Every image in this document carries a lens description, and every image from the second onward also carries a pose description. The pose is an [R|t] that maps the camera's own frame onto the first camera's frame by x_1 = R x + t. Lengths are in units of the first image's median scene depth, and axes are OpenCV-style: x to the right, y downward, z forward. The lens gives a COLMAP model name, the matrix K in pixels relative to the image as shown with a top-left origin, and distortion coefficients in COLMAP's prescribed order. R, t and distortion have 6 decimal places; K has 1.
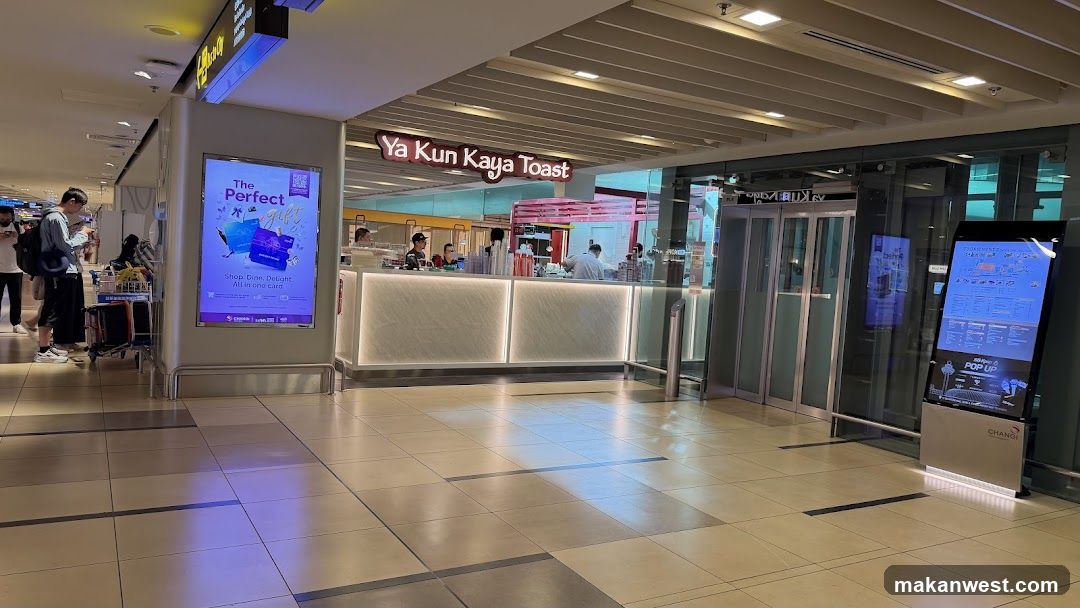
lens RADIAL K [[766.8, 0, 540.0], [0, 766.8, 304.3], [0, 0, 1]] dist [0.007063, 0.000301]
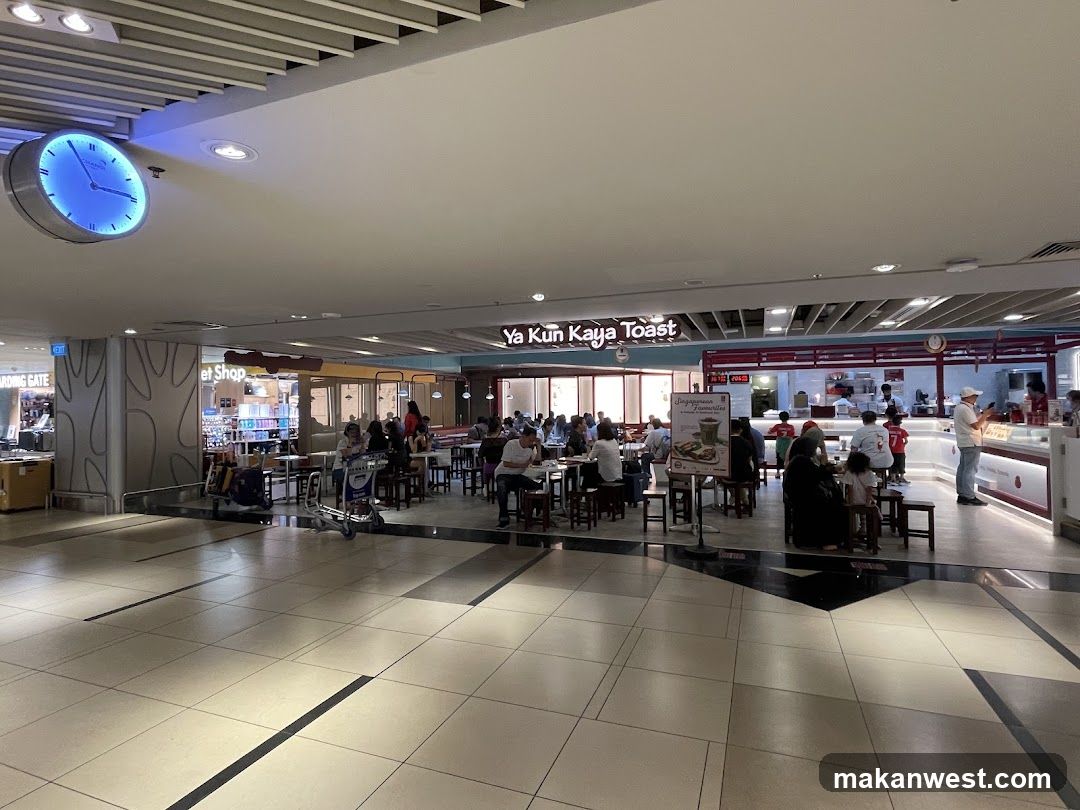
lens RADIAL K [[577.4, 0, 539.3], [0, 577.4, 405.6], [0, 0, 1]] dist [-0.002328, -0.000037]
pose [[0.618330, -0.073529, -0.782472, 0.556985], [-0.000310, 0.995591, -0.093800, 0.003856], [0.785919, 0.058242, 0.615581, 0.408041]]
